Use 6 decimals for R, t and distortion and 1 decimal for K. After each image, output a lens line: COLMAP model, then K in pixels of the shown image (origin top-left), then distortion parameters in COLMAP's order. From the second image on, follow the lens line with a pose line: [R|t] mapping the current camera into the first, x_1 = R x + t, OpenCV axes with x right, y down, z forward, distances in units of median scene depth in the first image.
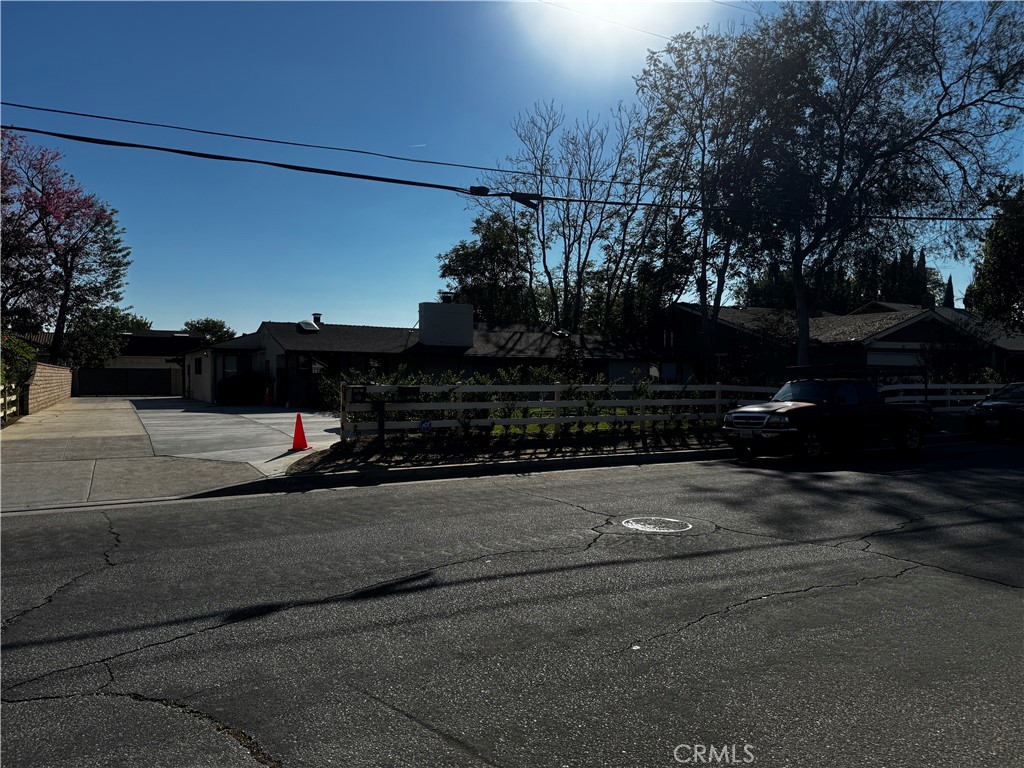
lens RADIAL K [[729.7, 0, 507.8], [0, 729.7, 393.5], [0, 0, 1]] dist [0.048739, -0.055110]
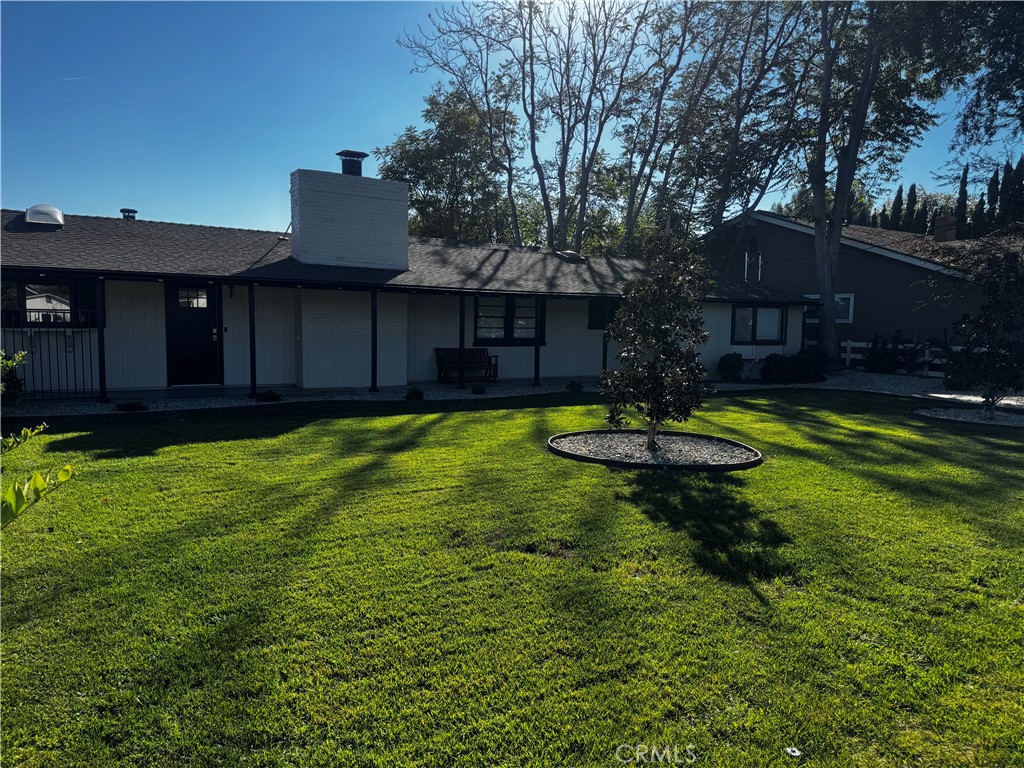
lens RADIAL K [[729.7, 0, 509.0], [0, 729.7, 393.3], [0, 0, 1]] dist [0.048739, -0.055110]
pose [[0.998184, 0.010448, 0.059332, -0.007389], [-0.014977, 0.996965, 0.076398, -0.012945], [-0.058354, -0.077148, 0.995311, 0.315992]]
